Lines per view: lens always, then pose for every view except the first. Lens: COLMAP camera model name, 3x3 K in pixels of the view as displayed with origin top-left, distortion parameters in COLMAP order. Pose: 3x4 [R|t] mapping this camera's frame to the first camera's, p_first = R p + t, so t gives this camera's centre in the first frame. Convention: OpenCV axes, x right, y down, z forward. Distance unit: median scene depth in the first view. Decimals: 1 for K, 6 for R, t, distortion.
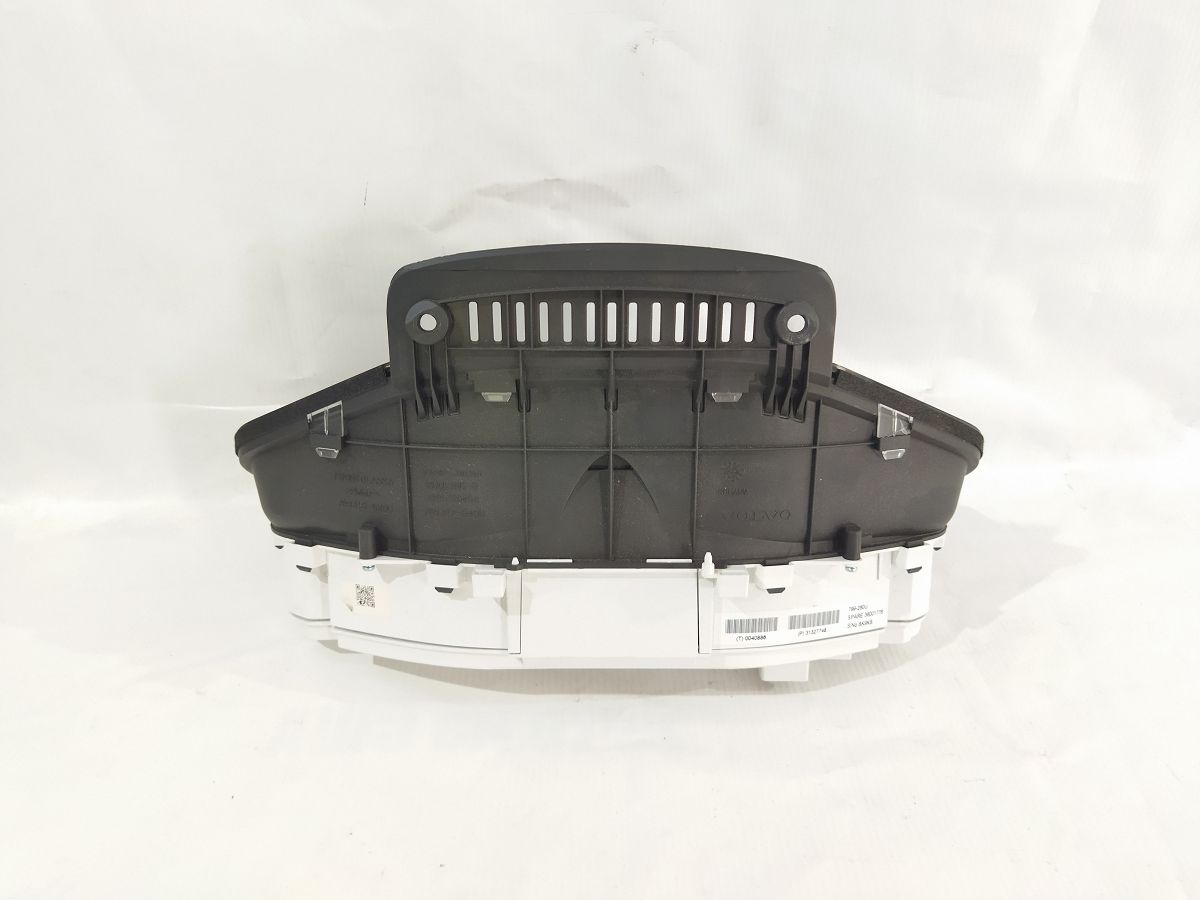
lens RADIAL K [[901.2, 0, 603.8], [0, 901.2, 453.2], [0, 0, 1]] dist [0.104487, -0.181775]
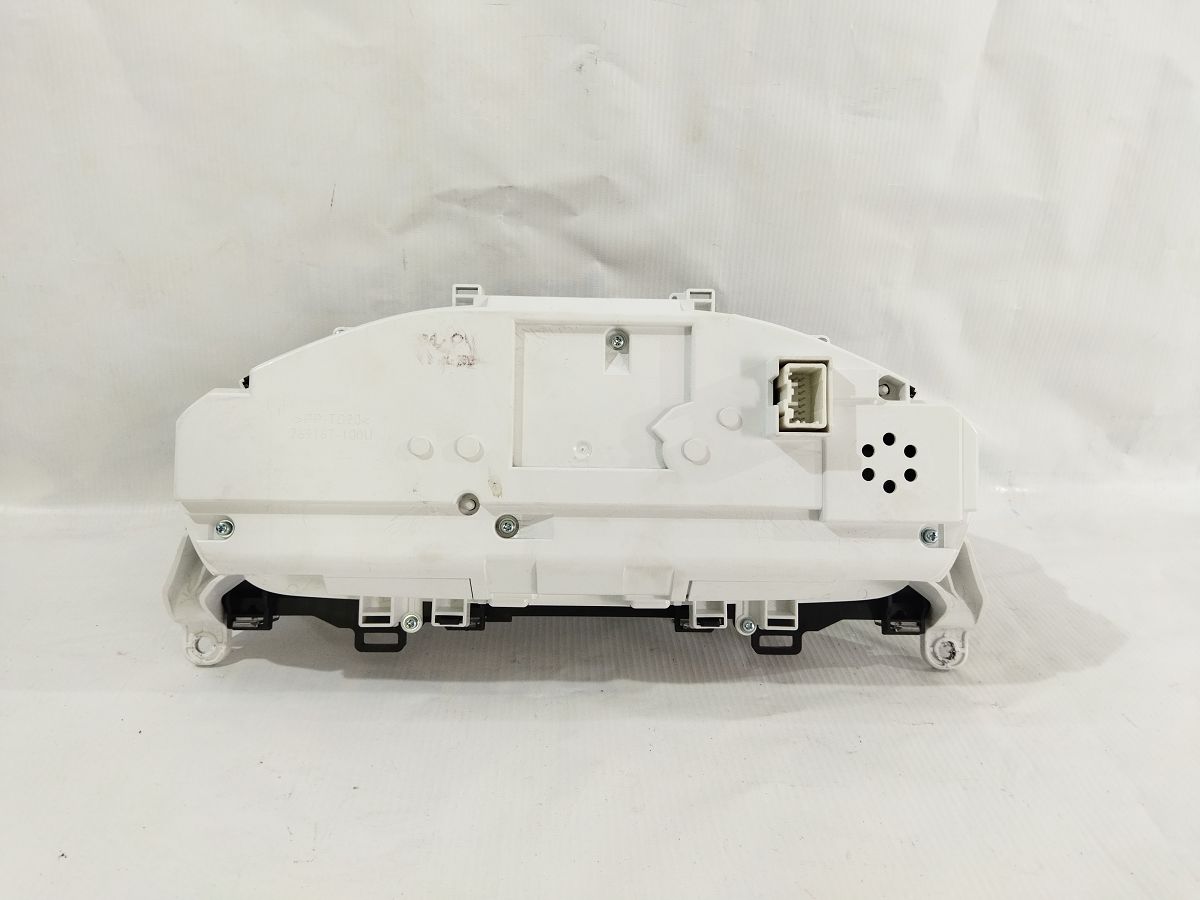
lens RADIAL K [[901.2, 0, 603.8], [0, 901.2, 453.2], [0, 0, 1]] dist [0.104487, -0.181775]
pose [[0.999809, 0.008310, 0.017681, 0.047802], [-0.004189, 0.975163, -0.221448, 0.270727], [-0.019082, 0.221331, 0.975012, 0.008607]]
